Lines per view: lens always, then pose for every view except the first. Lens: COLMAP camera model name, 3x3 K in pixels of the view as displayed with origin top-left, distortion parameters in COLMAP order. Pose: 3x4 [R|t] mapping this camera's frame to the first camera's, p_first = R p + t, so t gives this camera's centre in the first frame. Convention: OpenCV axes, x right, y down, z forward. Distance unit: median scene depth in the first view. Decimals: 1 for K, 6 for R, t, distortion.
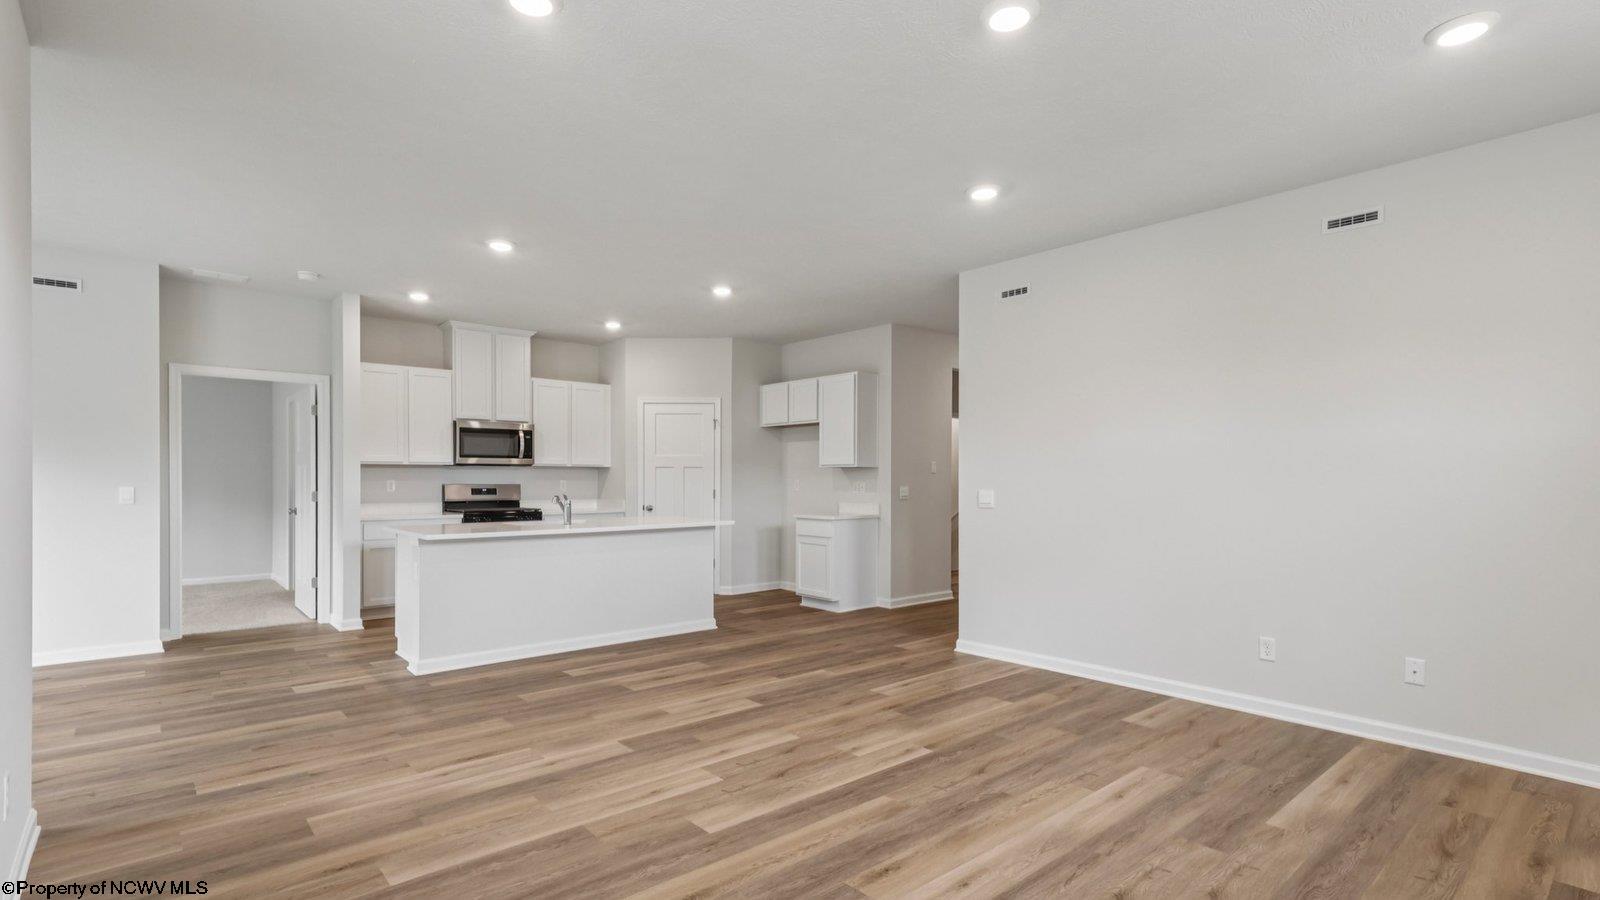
lens RADIAL K [[760.3, 0, 793.4], [0, 760.3, 480.7], [0, 0, 1]] dist [0.003054, 0.000263]
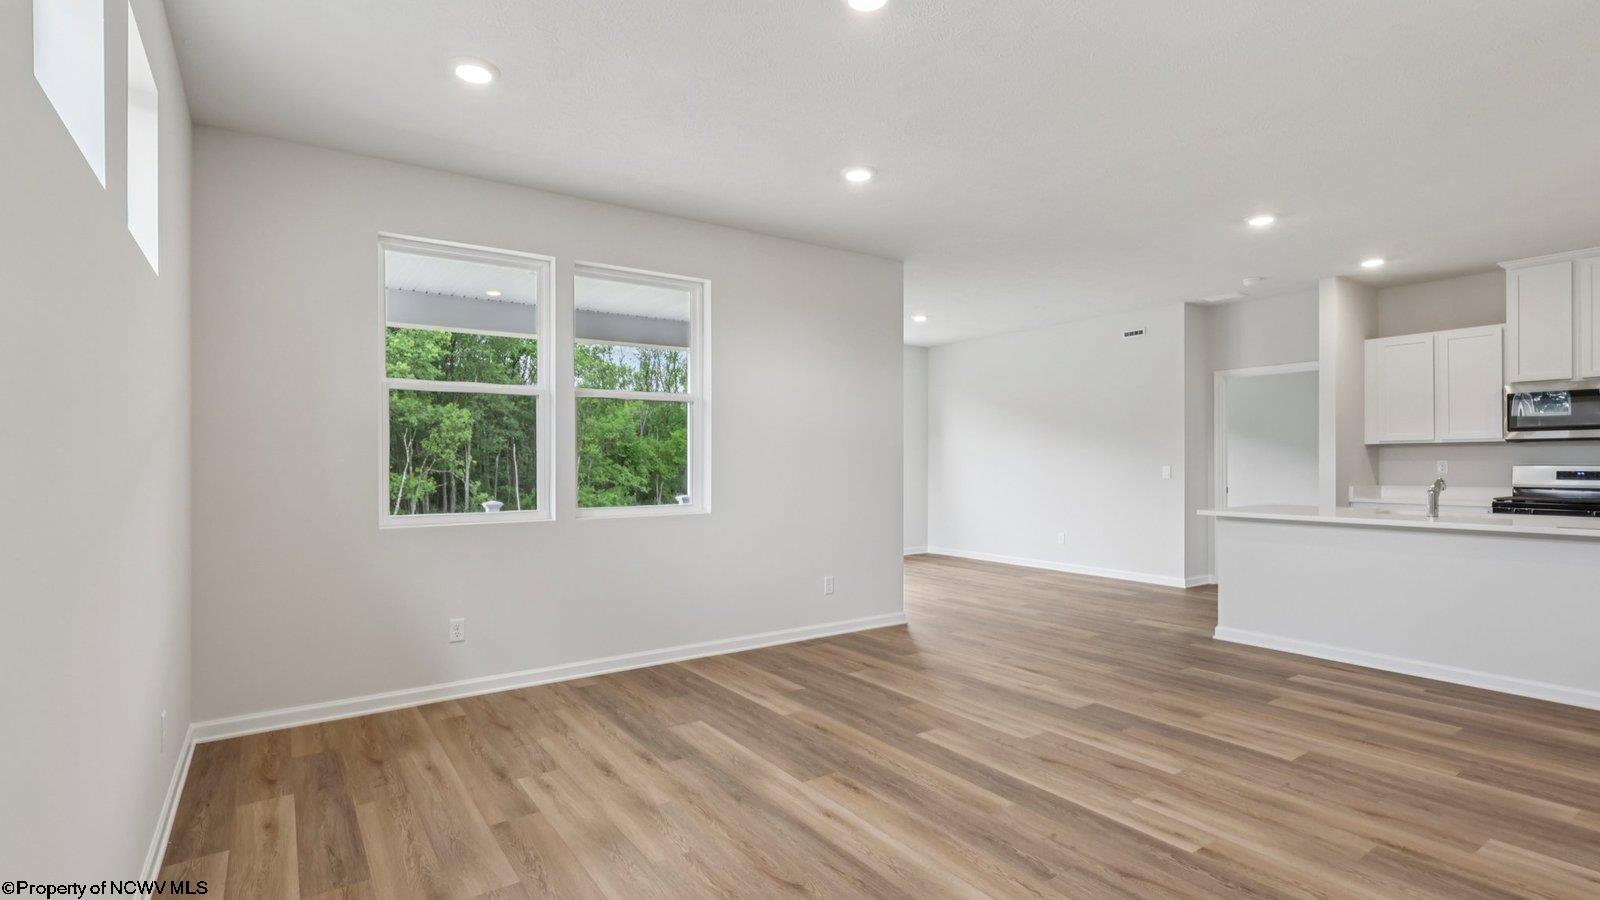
lens RADIAL K [[751.2, 0, 790.8], [0, 751.2, 453.2], [0, 0, 1]] dist [0.002615, 0.000205]
pose [[-0.118021, -0.013522, -0.992919, 0.761676], [0.000658, 0.999906, -0.013695, 0.003826], [0.993011, -0.002269, -0.118001, 0.607682]]
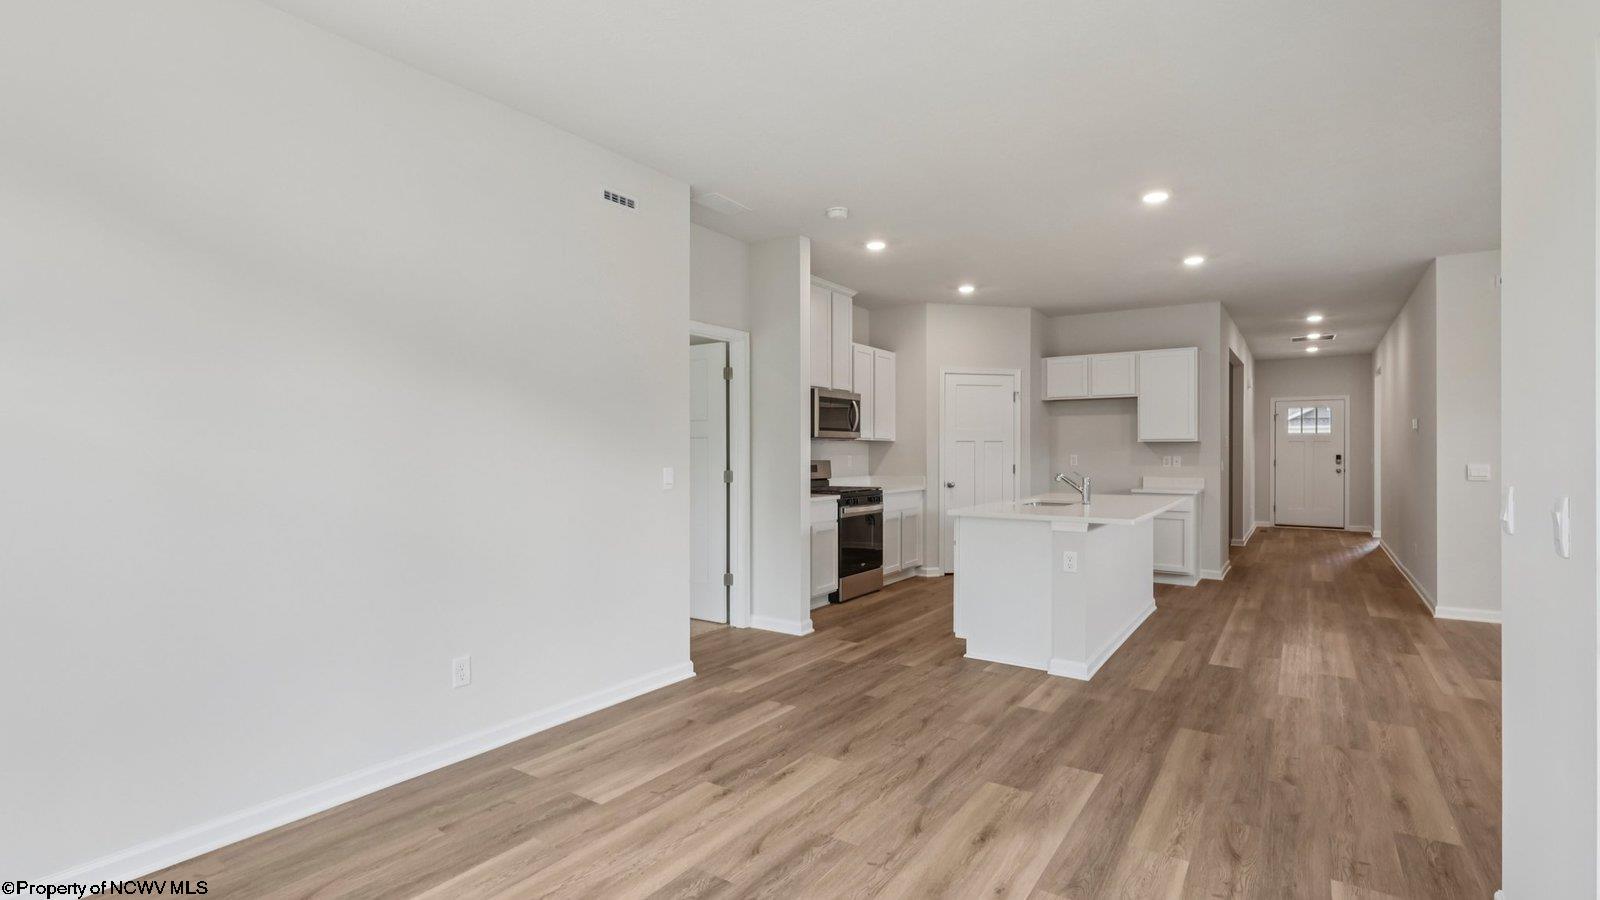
lens RADIAL K [[751.2, 0, 790.8], [0, 751.2, 453.2], [0, 0, 1]] dist [0.002615, 0.000205]
pose [[0.968843, -0.003485, 0.247652, -1.214667], [0.003492, 0.999994, 0.000410, -0.007969], [-0.247652, 0.000467, 0.968849, 0.288858]]
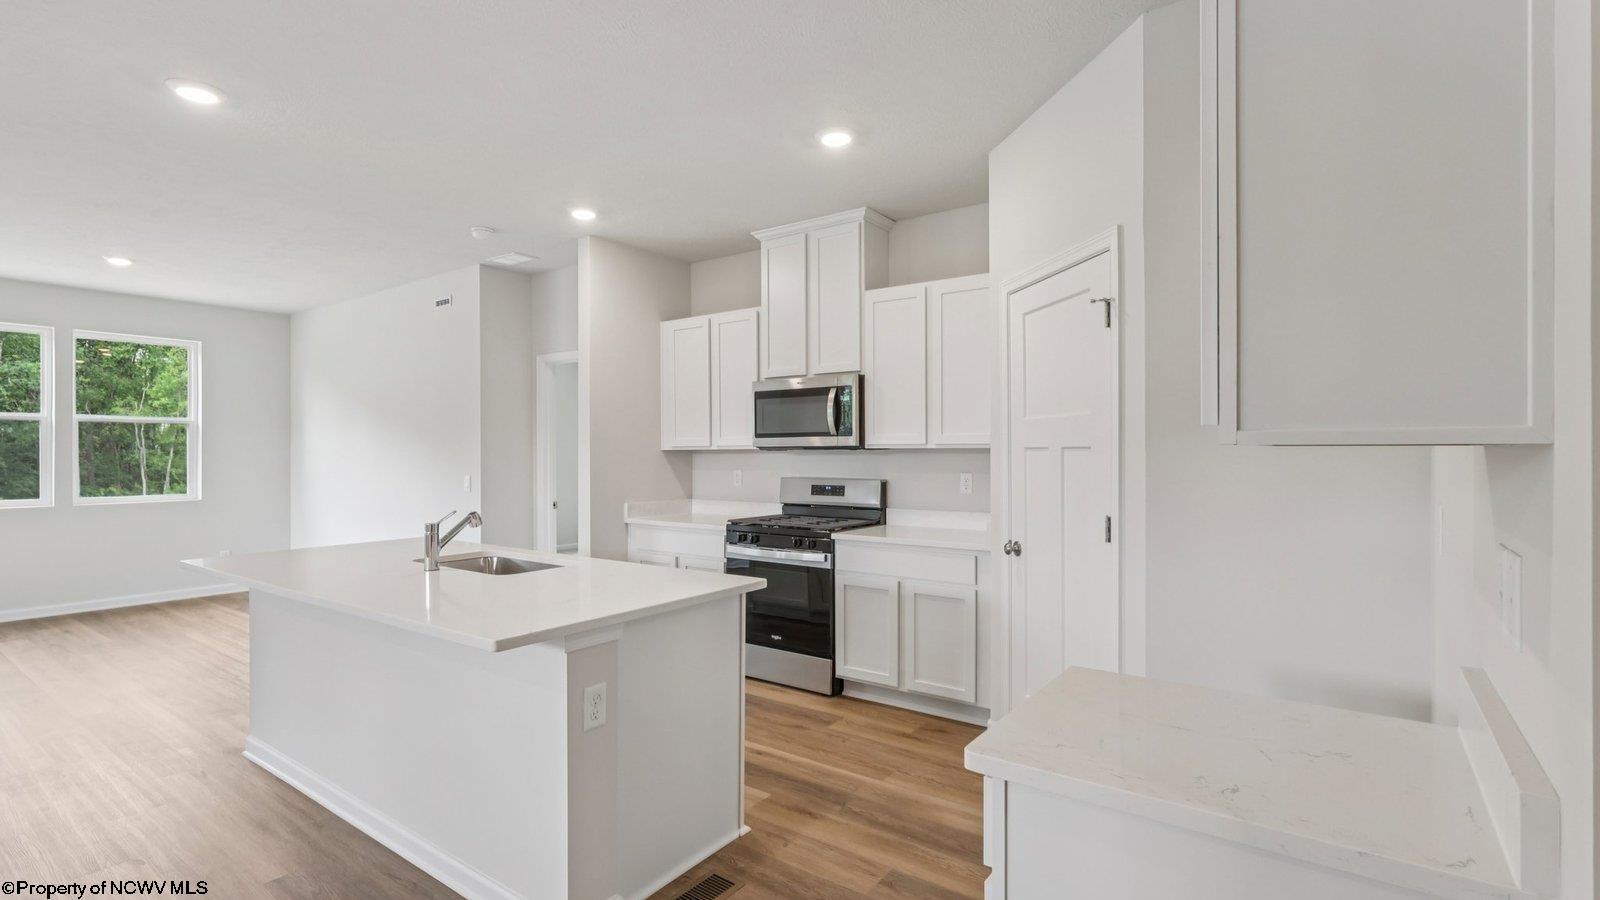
lens RADIAL K [[751.2, 0, 790.8], [0, 751.2, 453.2], [0, 0, 1]] dist [0.002615, 0.000205]
pose [[0.213221, -0.007839, -0.976972, 0.349445], [-0.003087, 0.999957, -0.008698, -0.020232], [0.976999, 0.004870, 0.213188, 1.573063]]
